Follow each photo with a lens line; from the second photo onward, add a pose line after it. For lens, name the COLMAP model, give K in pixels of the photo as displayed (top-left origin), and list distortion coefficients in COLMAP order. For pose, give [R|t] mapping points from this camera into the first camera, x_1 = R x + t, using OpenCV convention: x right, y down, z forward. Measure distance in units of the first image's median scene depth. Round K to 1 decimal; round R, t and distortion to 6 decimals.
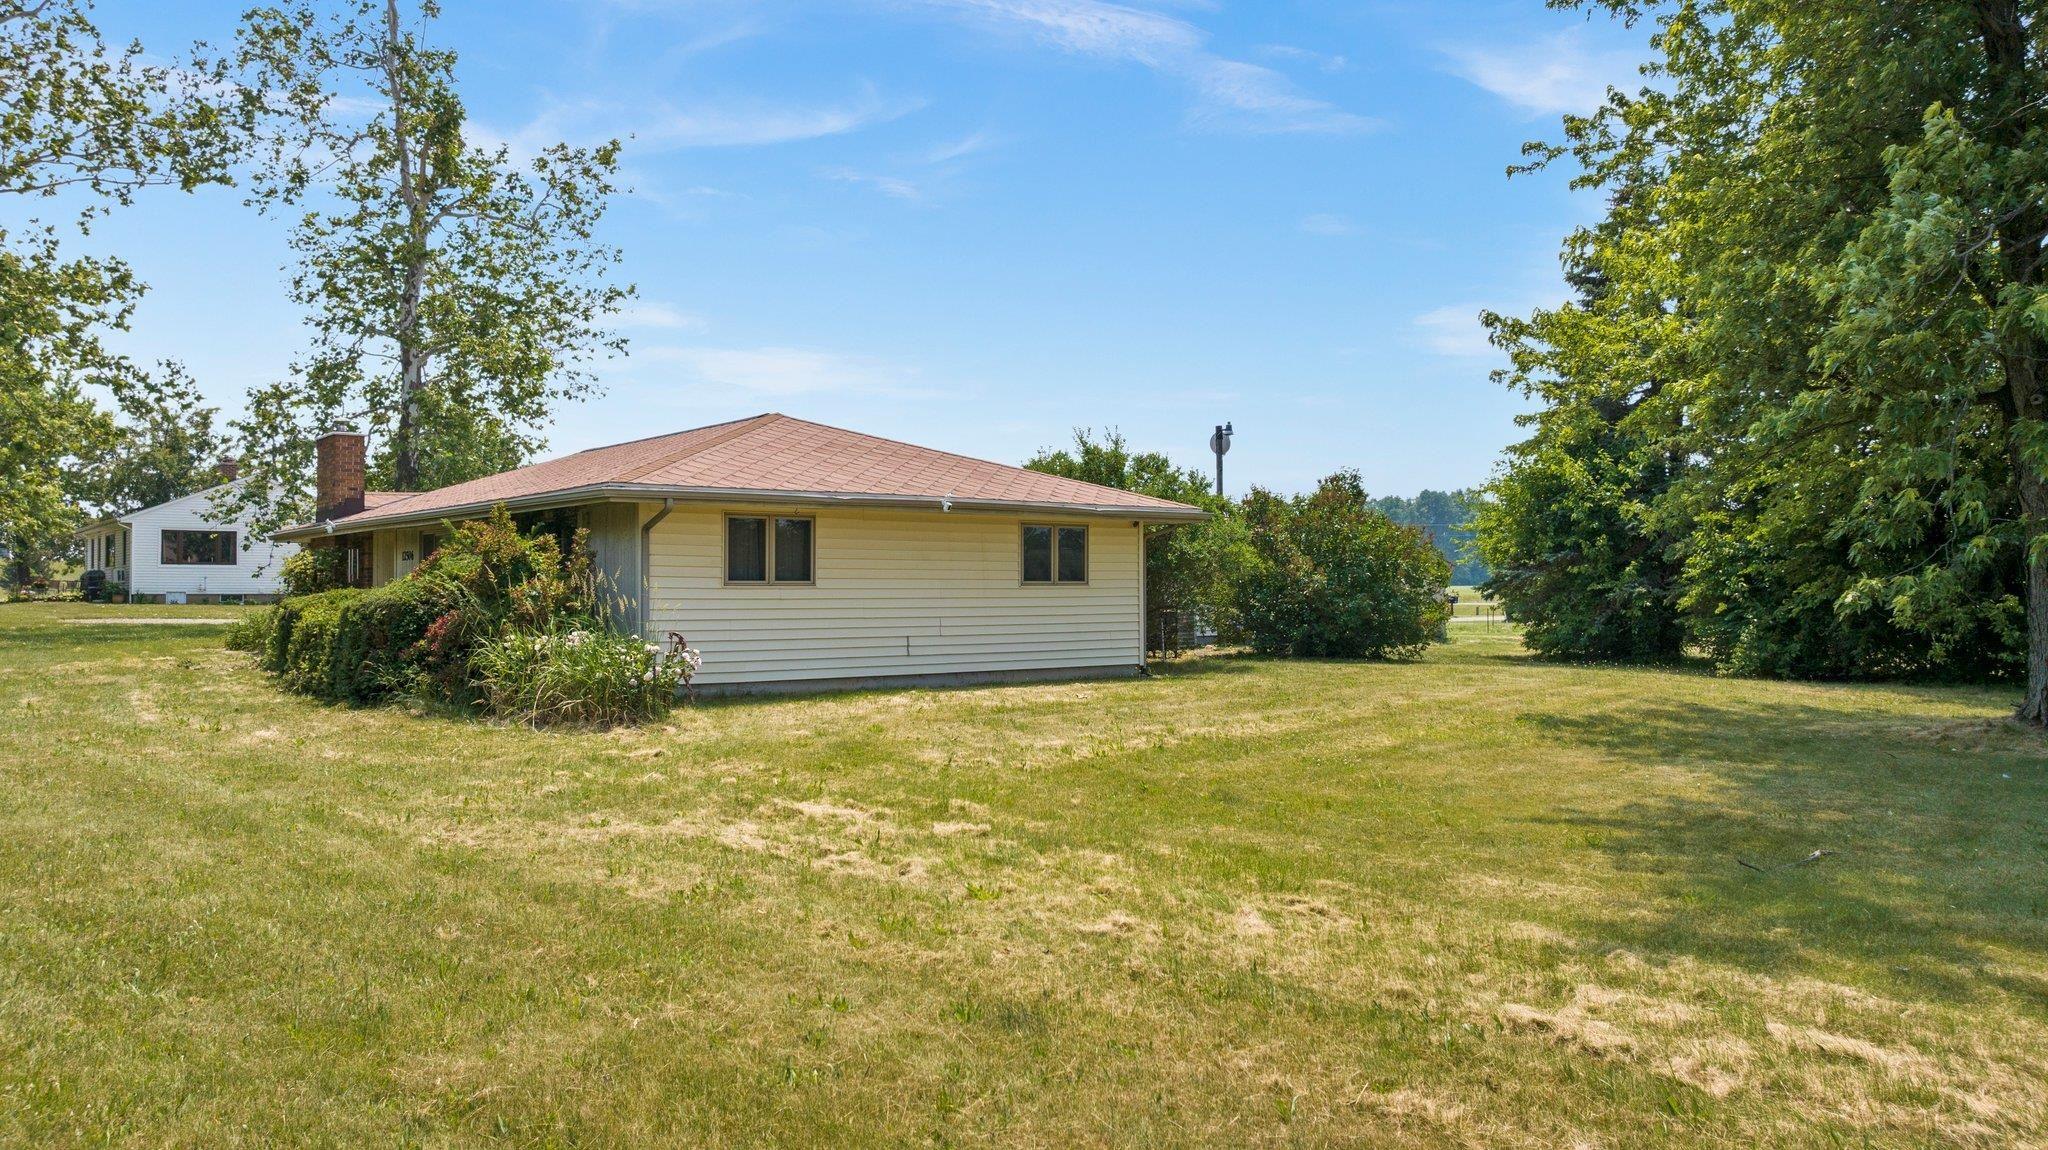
lens RADIAL K [[1416.4, 0, 1024.0], [0, 1416.4, 575.0], [0, 0, 1]] dist [-0.032808, 0.036526]
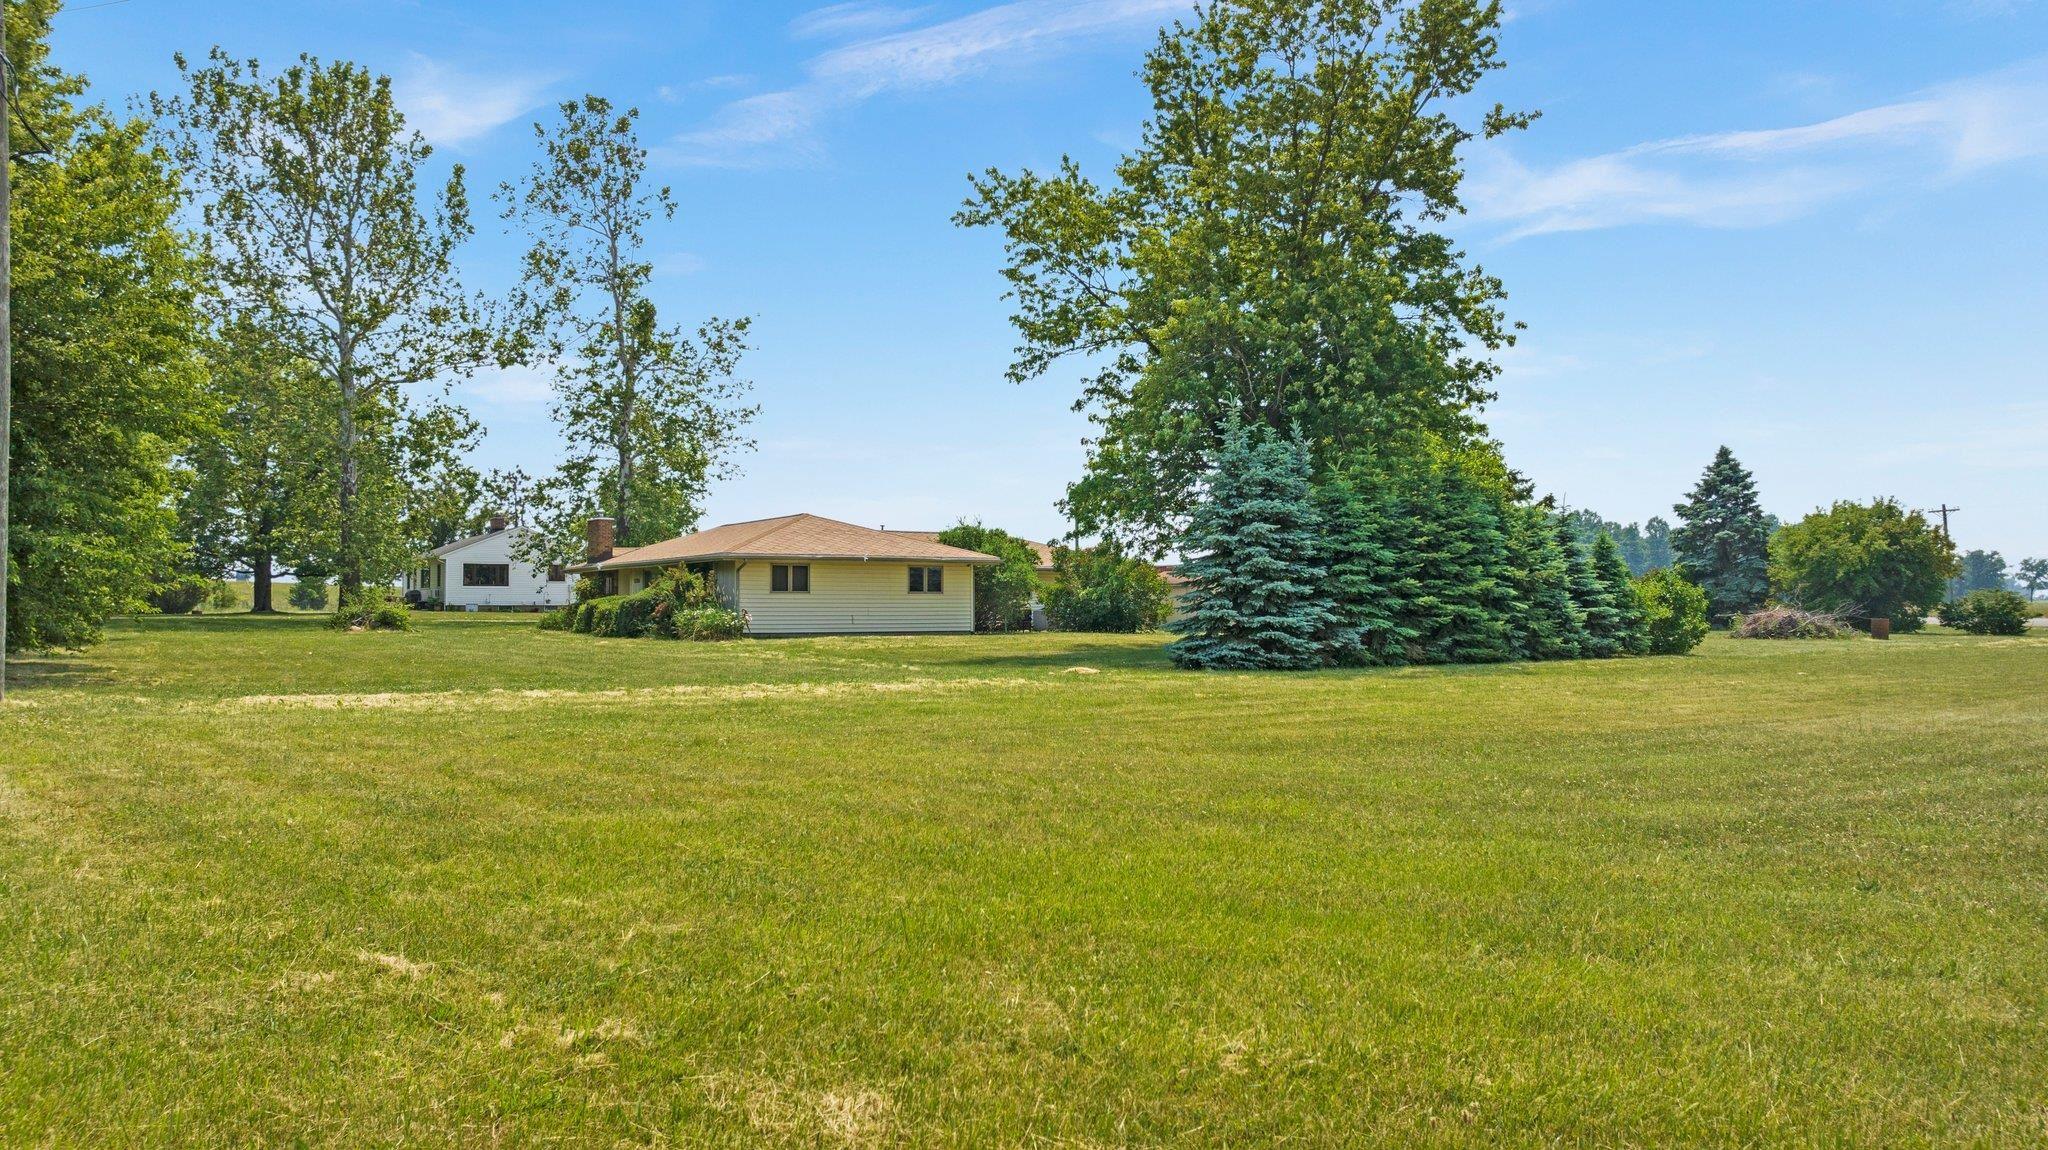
lens RADIAL K [[1429.5, 0, 1024.0], [0, 1429.5, 575.0], [0, 0, 1]] dist [-0.024598, -0.001311]
pose [[0.993636, -0.003940, -0.112569, 0.262186], [0.002309, 0.999890, -0.014617, 0.006993], [0.112614, 0.014264, 0.993536, -0.733718]]
